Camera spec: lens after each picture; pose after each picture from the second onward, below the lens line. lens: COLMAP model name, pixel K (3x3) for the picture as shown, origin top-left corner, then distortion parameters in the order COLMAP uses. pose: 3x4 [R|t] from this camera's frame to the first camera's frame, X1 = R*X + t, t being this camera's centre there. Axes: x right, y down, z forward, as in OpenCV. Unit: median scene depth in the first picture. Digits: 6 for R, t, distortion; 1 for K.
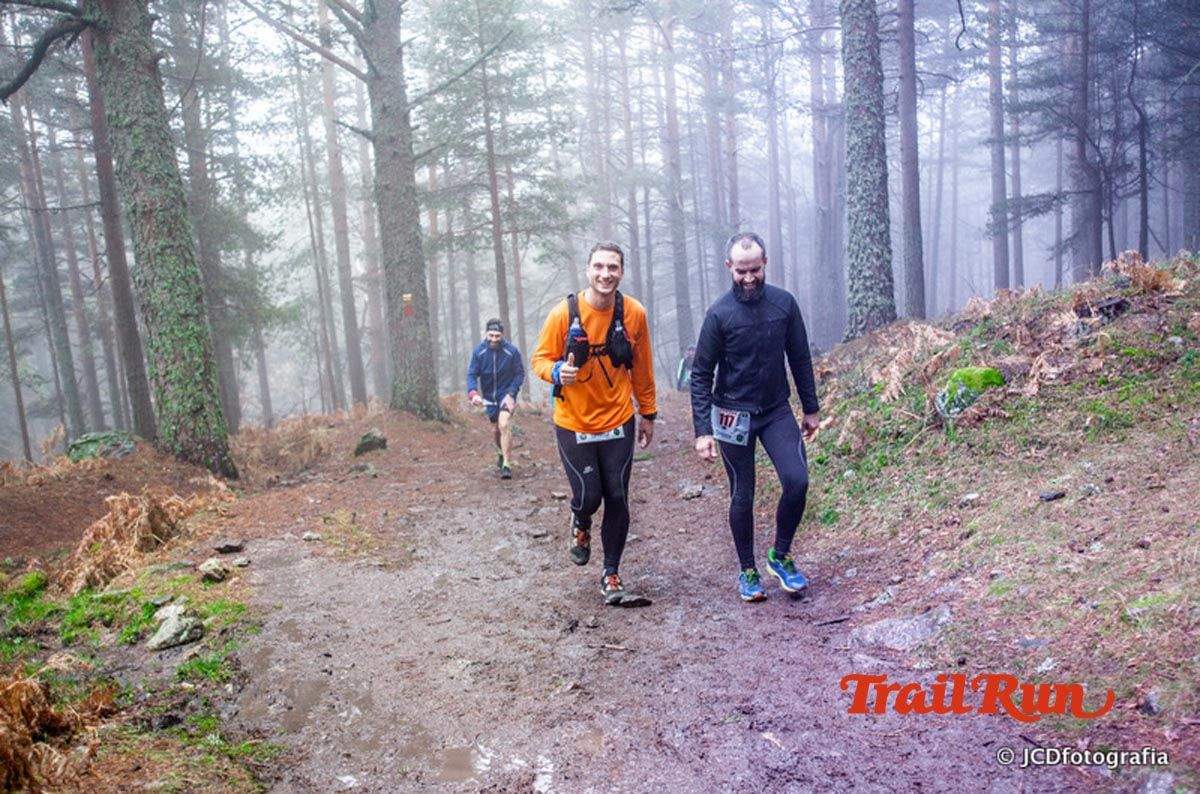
lens RADIAL K [[1133.3, 0, 601.3], [0, 1133.3, 401.4], [0, 0, 1]] dist [-0.021639, 0.000000]
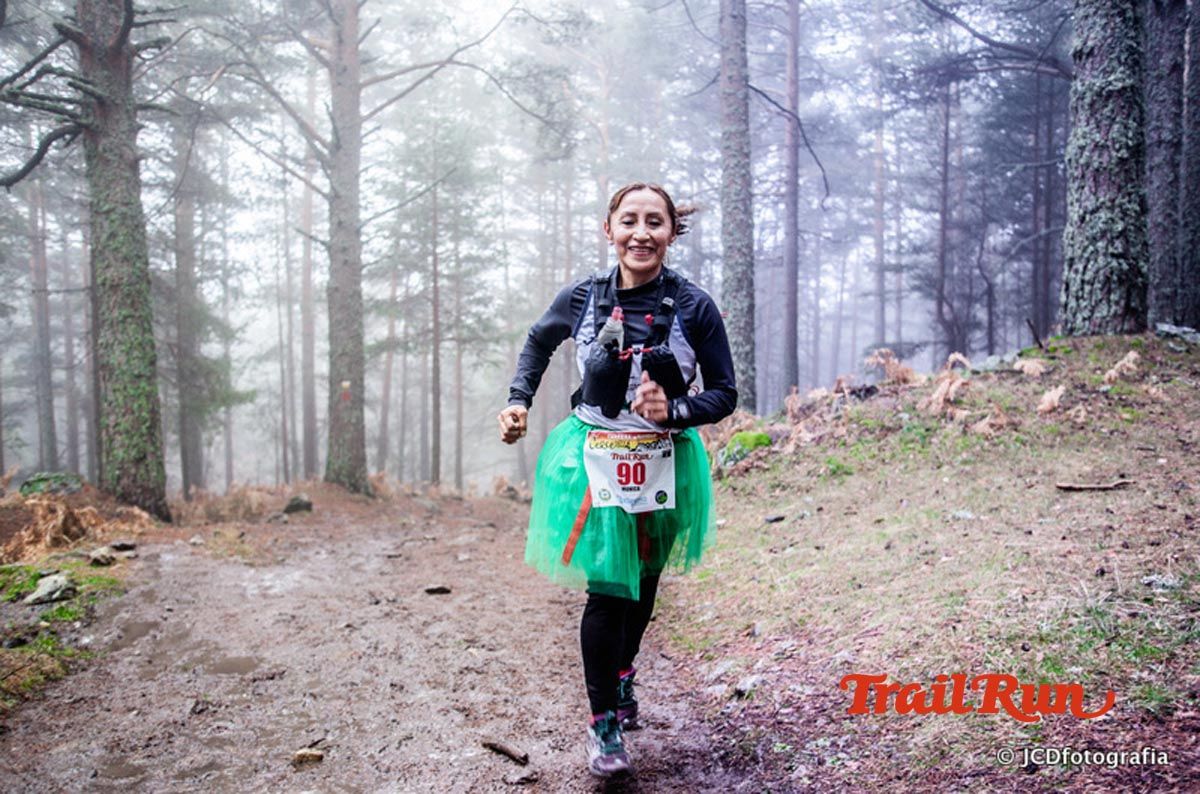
lens RADIAL K [[1016.1, 0, 603.6], [0, 1016.1, 406.9], [0, 0, 1]] dist [-0.072947, 0.093301]
pose [[0.996497, 0.069274, 0.046843, 0.104071], [-0.063758, 0.991835, -0.110442, 0.066338], [-0.054111, 0.107069, 0.992778, -0.075573]]
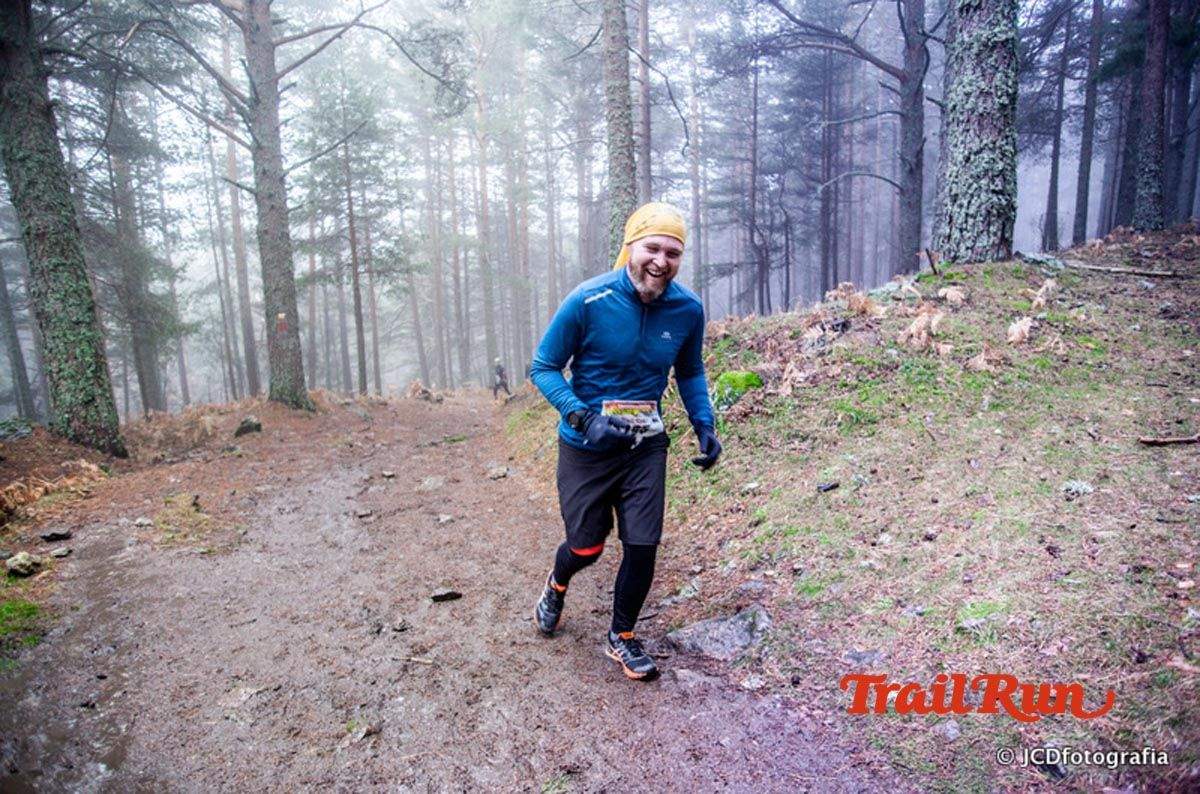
lens RADIAL K [[730.1, 0, 605.1], [0, 730.1, 403.5], [0, 0, 1]] dist [-0.093363, 0.053129]
pose [[0.973802, 0.005205, 0.227338, 0.015231], [-0.007586, 0.999925, 0.009598, -0.002269], [-0.227271, -0.011072, 0.973769, 0.244329]]
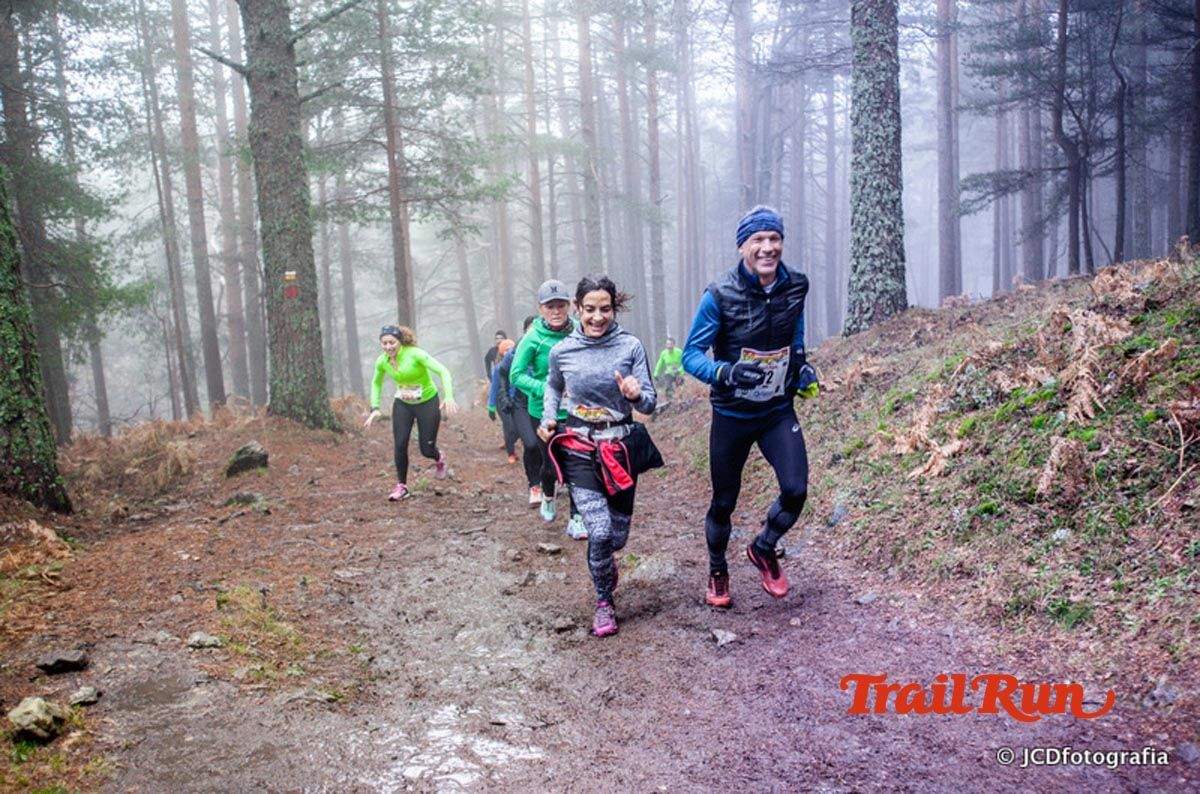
lens RADIAL K [[1206.5, 0, 605.3], [0, 1206.5, 404.1], [0, 0, 1]] dist [-0.005131, 0.000000]
pose [[0.993931, 0.001634, 0.109992, -0.107266], [-0.002131, 0.999988, 0.004405, -0.012355], [-0.109983, -0.004613, 0.993923, 0.314041]]
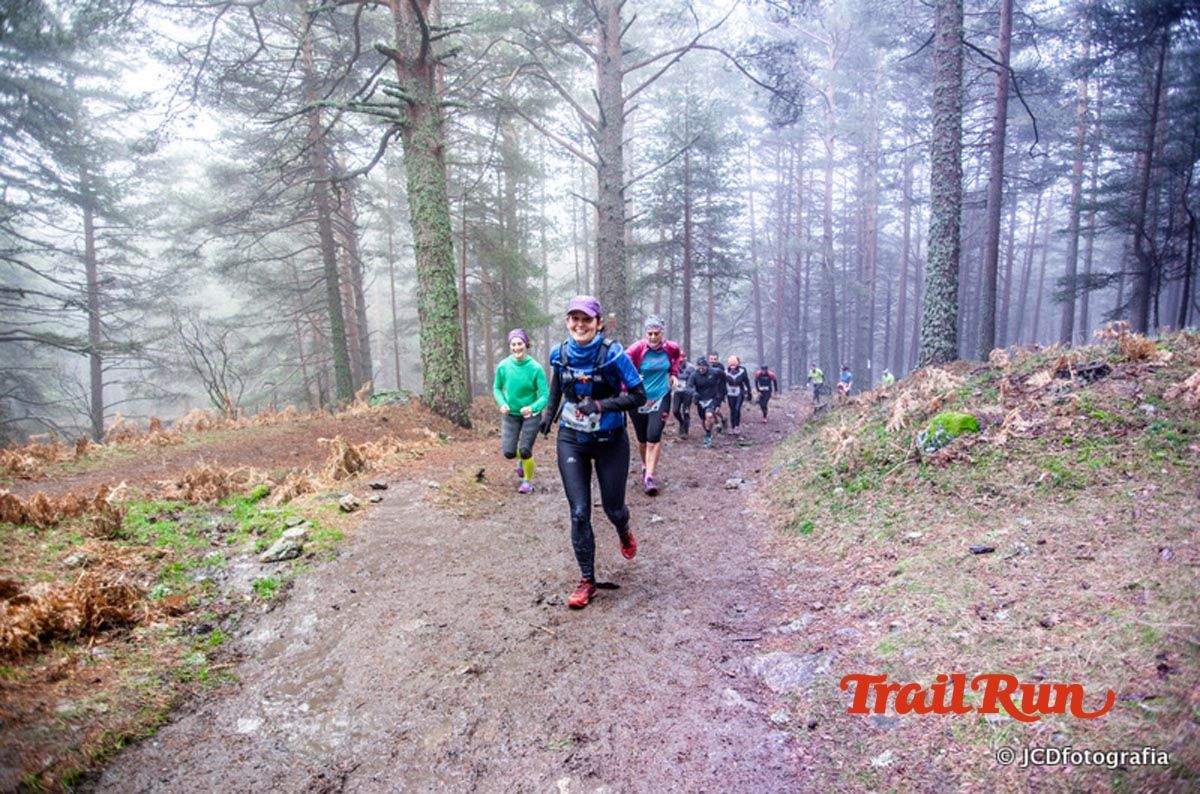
lens RADIAL K [[730.1, 0, 607.6], [0, 730.1, 405.1], [0, 0, 1]] dist [-0.093363, 0.053129]
pose [[0.966700, 0.098791, -0.236077, 0.141533], [-0.092158, 0.994981, 0.038992, -0.029864], [0.238744, -0.015938, 0.970952, 0.189197]]
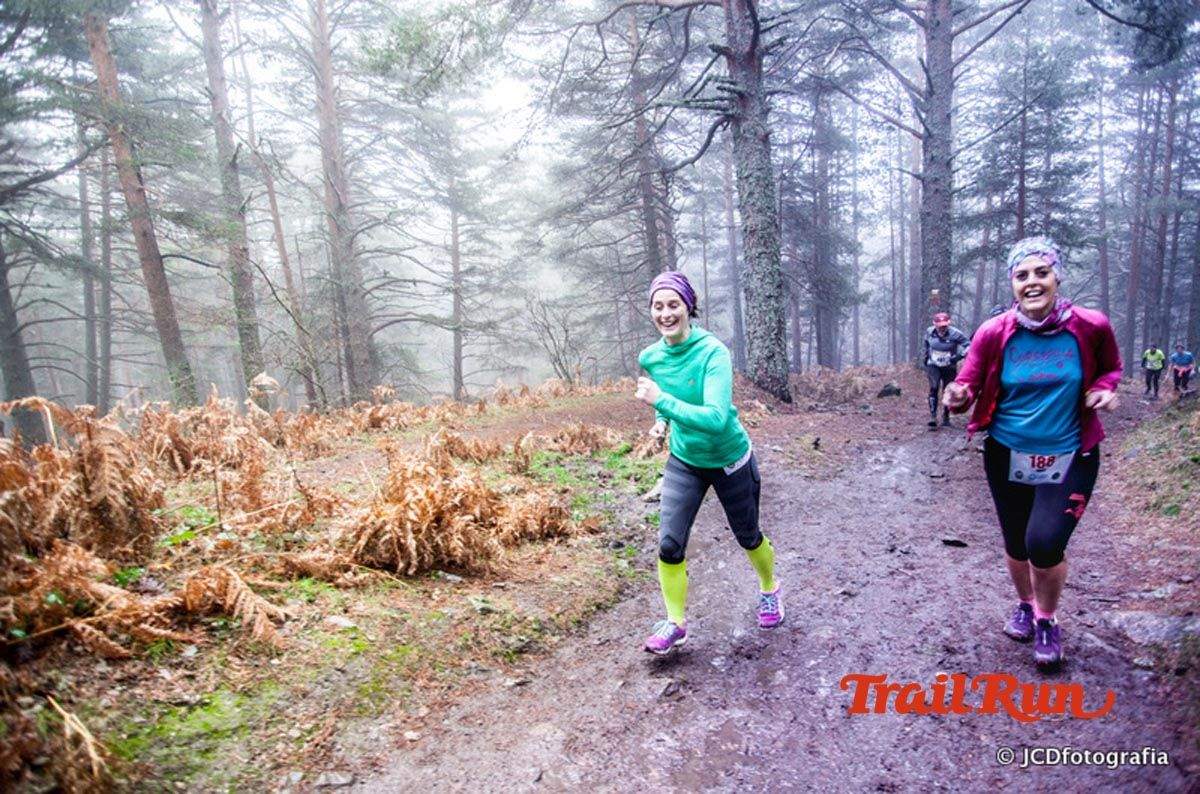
lens RADIAL K [[730.1, 0, 608.6], [0, 730.1, 404.4], [0, 0, 1]] dist [-0.093363, 0.053129]
pose [[0.794881, 0.137410, -0.591002, 0.130592], [-0.092520, 0.990078, 0.105759, -0.022452], [0.599671, -0.029387, 0.799707, 0.076676]]
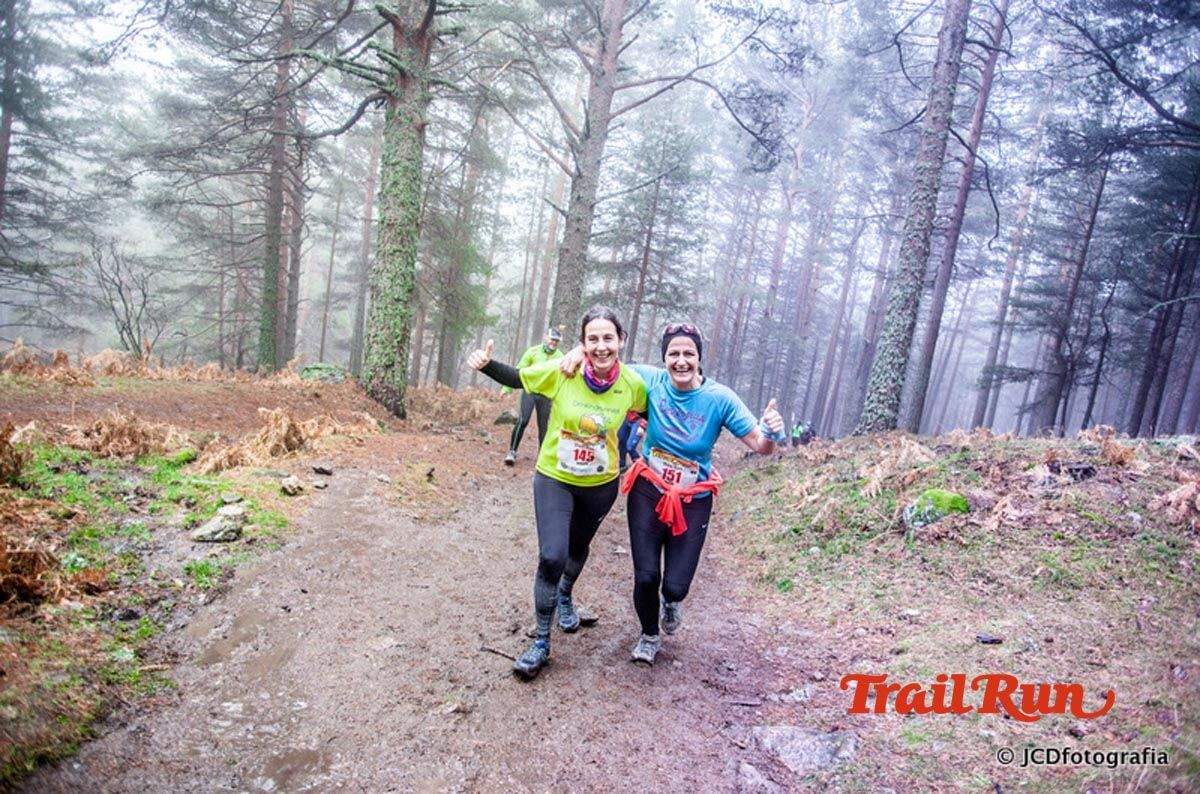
lens RADIAL K [[730.1, 0, 606.9], [0, 730.1, 404.3], [0, 0, 1]] dist [-0.093363, 0.053129]
pose [[0.959318, 0.252460, -0.126385, 0.063958], [-0.254789, 0.966994, -0.002344, -0.022562], [0.121621, 0.034450, 0.991979, 0.212868]]
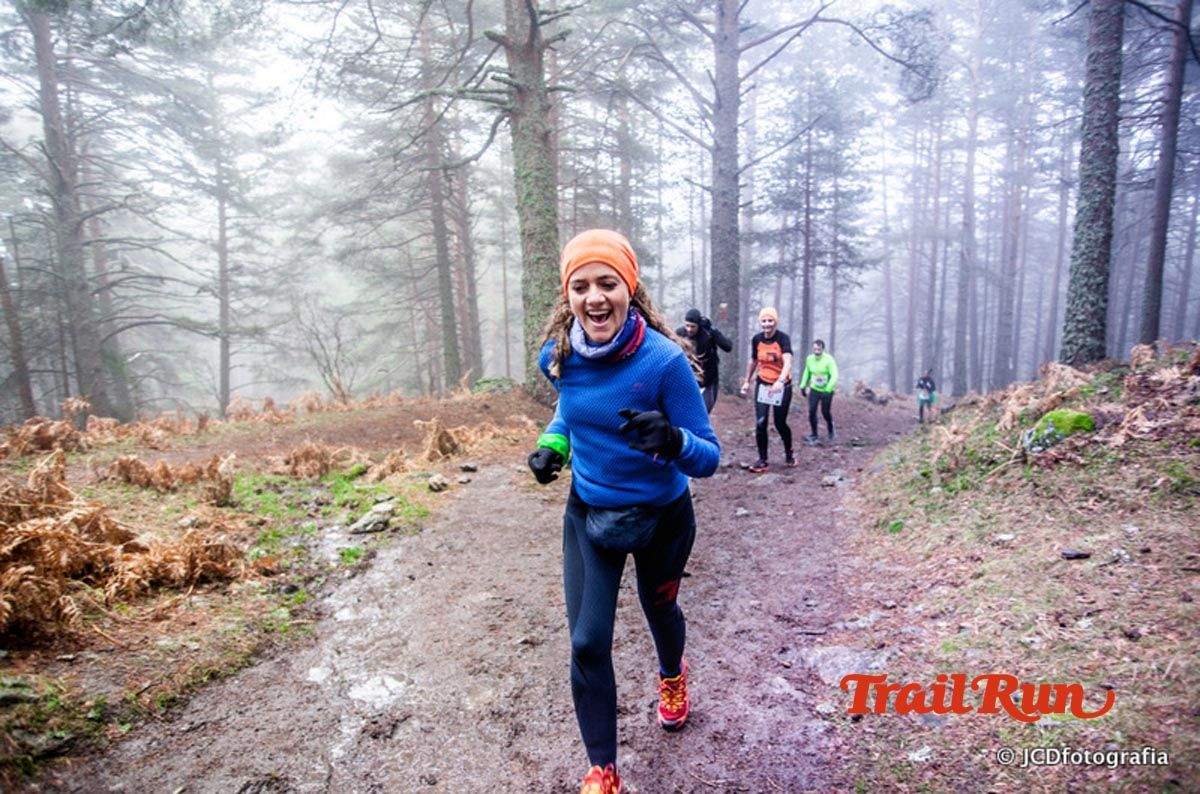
lens RADIAL K [[762.2, 0, 605.8], [0, 762.2, 405.0], [0, 0, 1]] dist [-0.091525, 0.055780]
pose [[0.914318, 0.127527, -0.384396, 0.177905], [-0.113014, 0.991767, 0.060217, -0.024804], [0.388910, -0.011615, 0.921202, 0.179741]]
